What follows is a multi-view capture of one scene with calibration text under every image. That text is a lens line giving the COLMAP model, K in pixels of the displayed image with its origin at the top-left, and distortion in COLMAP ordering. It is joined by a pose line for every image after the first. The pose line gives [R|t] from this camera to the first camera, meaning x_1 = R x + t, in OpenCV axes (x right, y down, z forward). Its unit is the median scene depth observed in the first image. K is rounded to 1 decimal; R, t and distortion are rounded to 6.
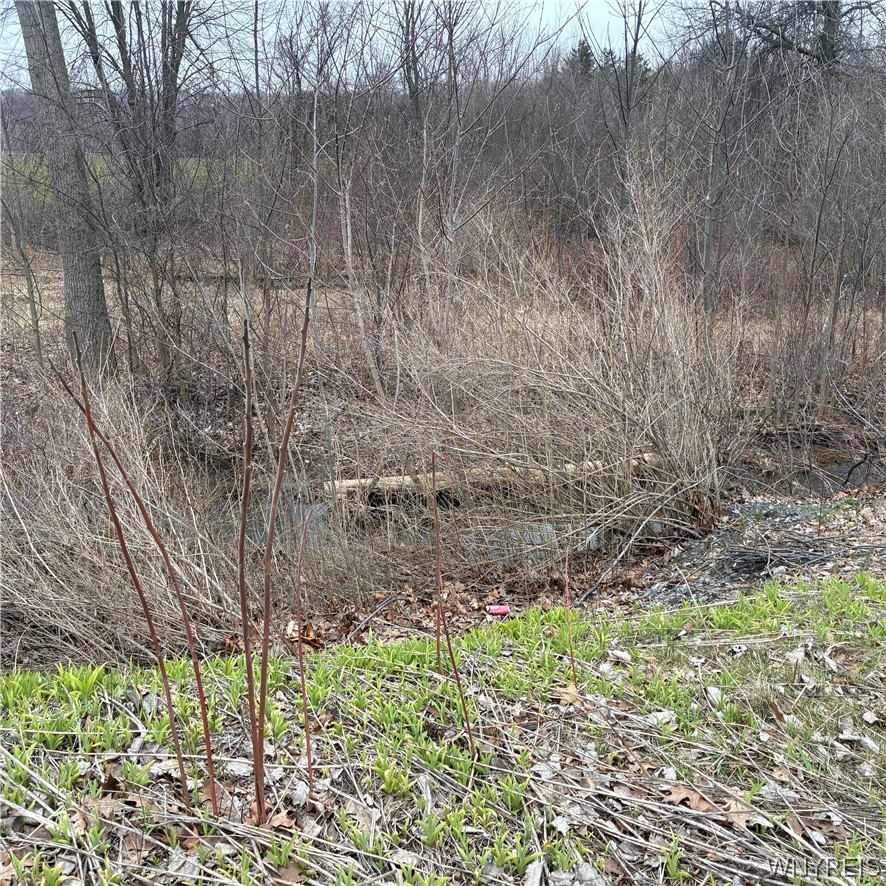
lens RADIAL K [[831.6, 0, 444.4], [0, 831.6, 409.4], [0, 0, 1]] dist [0.026148, -0.014136]
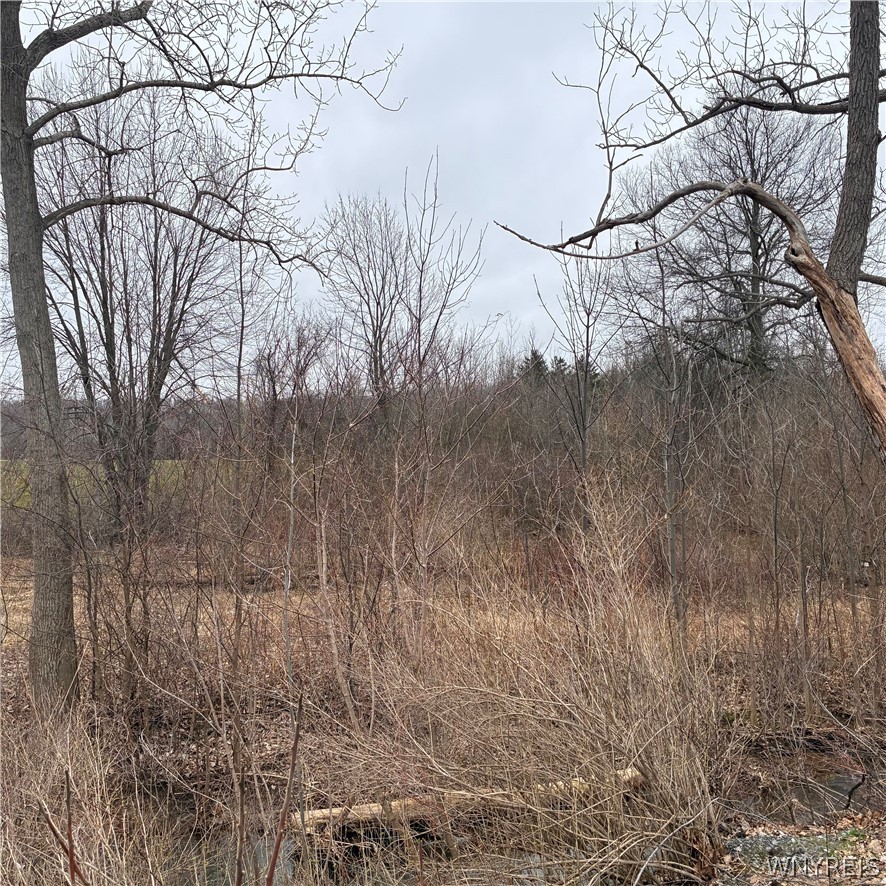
lens RADIAL K [[831.4, 0, 432.4], [0, 831.4, 442.7], [0, 0, 1]] dist [0.016069, -0.006075]
pose [[0.999401, -0.022824, 0.025997, -0.002807], [0.029580, 0.953462, -0.300059, -0.019778], [-0.017939, 0.300648, 0.953566, -0.010427]]
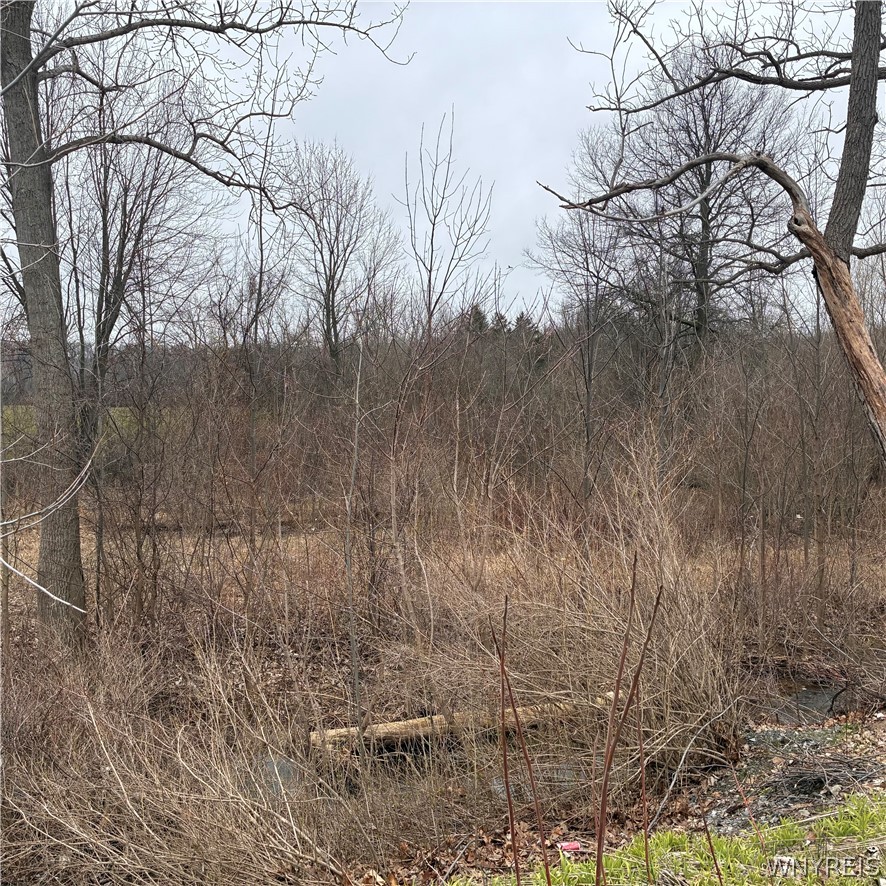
lens RADIAL K [[831.4, 0, 432.4], [0, 831.4, 442.7], [0, 0, 1]] dist [0.016069, -0.006075]
pose [[0.994254, -0.005314, 0.106914, -0.088794], [0.031433, 0.969230, -0.244140, -0.000458], [-0.102327, 0.246098, 0.963828, -0.050095]]
